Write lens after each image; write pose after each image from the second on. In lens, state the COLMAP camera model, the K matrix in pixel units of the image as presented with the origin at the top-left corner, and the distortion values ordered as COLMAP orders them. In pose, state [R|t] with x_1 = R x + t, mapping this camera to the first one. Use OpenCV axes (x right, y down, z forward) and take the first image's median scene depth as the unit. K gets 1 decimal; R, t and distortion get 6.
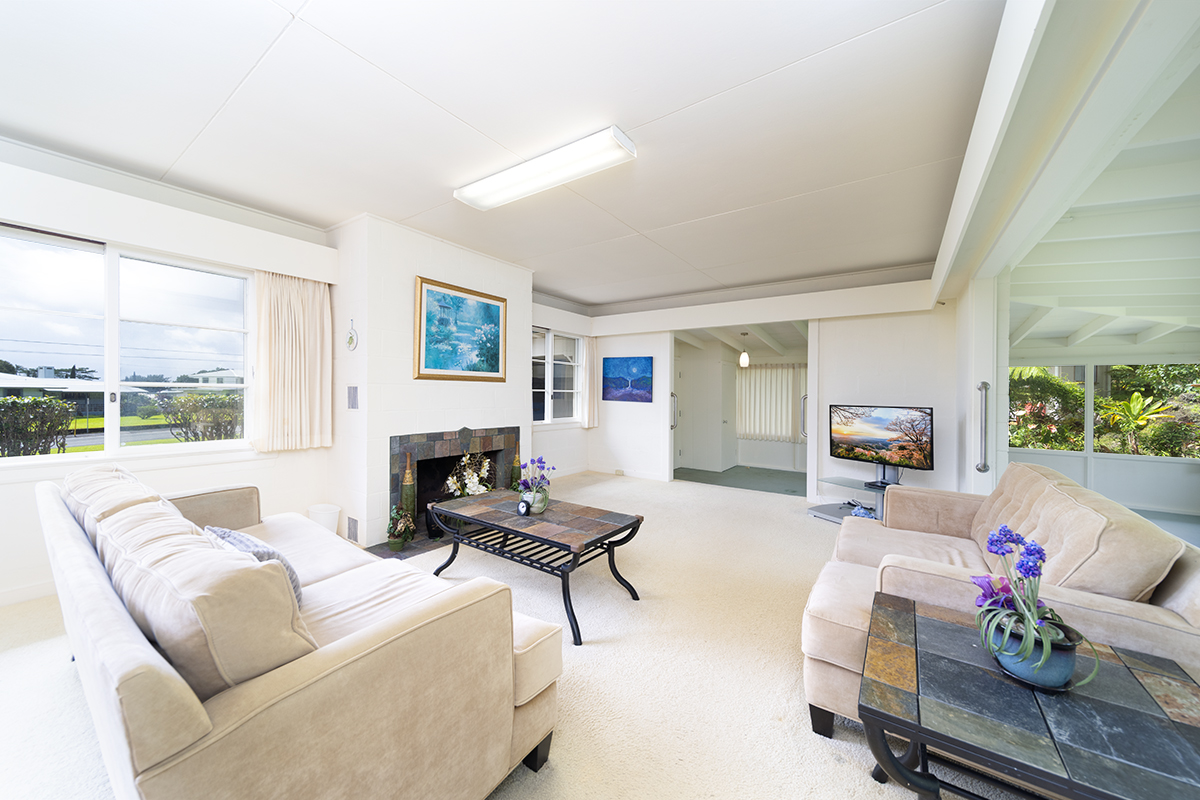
lens RADIAL K [[421.3, 0, 607.7], [0, 421.3, 398.8], [0, 0, 1]] dist [-0.002483, 0.001448]
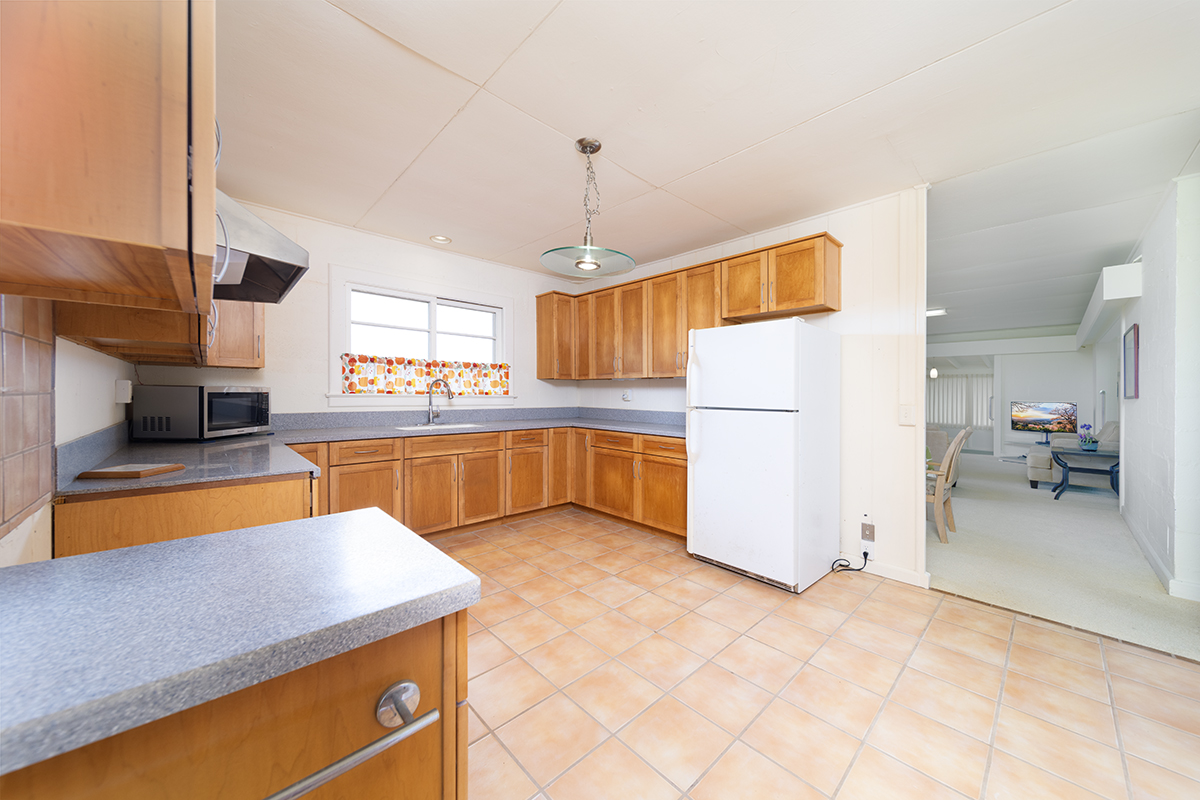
lens RADIAL K [[421.3, 0, 604.7], [0, 421.3, 395.1], [0, 0, 1]] dist [-0.002483, 0.001448]
pose [[0.977595, 0.001583, -0.210487, -0.900323], [-0.003492, 0.999956, -0.008698, 0.009468], [0.210464, 0.009239, 0.977558, -1.282742]]
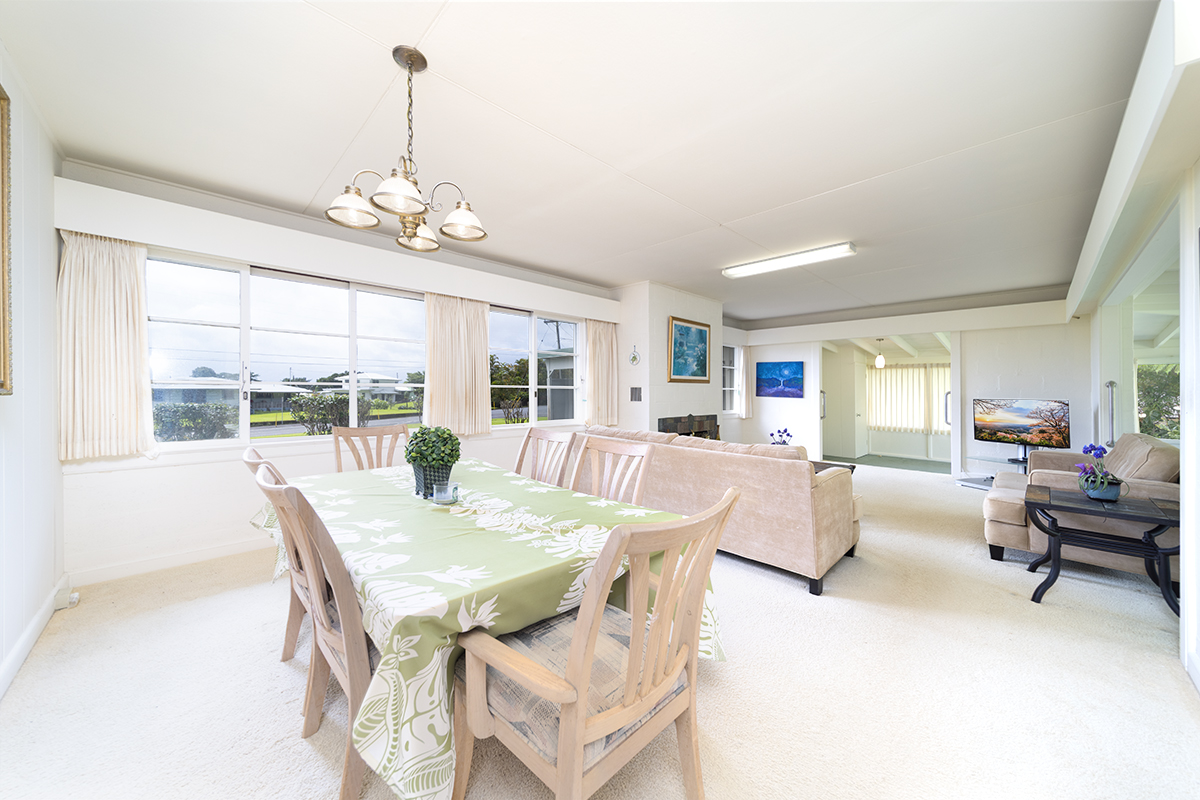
lens RADIAL K [[421.3, 0, 598.9], [0, 421.3, 390.4], [0, 0, 1]] dist [-0.002483, 0.001448]
pose [[0.979930, -0.005720, -0.199259, -0.355096], [0.002677, 0.999876, -0.015536, 0.005840], [0.199323, 0.014691, 0.979824, -0.510346]]
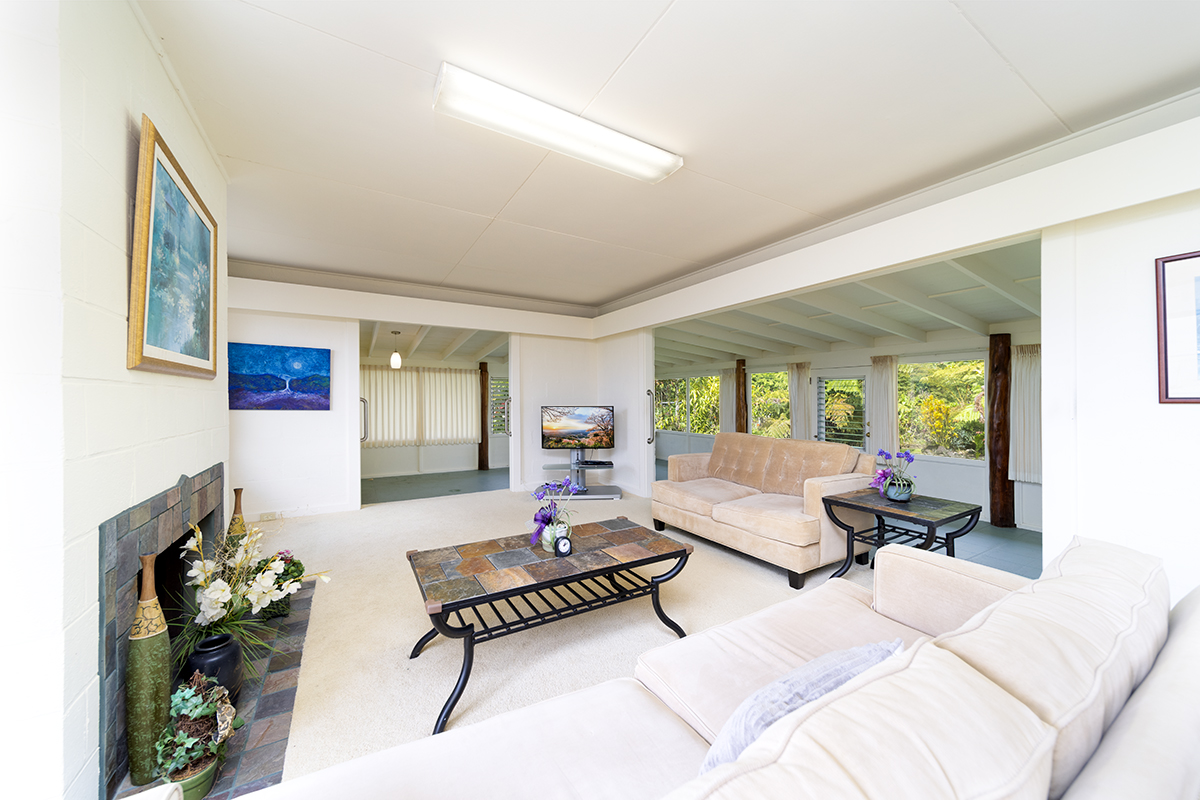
lens RADIAL K [[421.3, 0, 588.7], [0, 421.3, 395.0], [0, 0, 1]] dist [-0.002483, 0.001448]
pose [[0.425730, -0.002564, 0.904846, -0.563809], [0.014649, 0.999884, -0.004058, -0.012908], [-0.904731, 0.014982, 0.425719, 0.389131]]
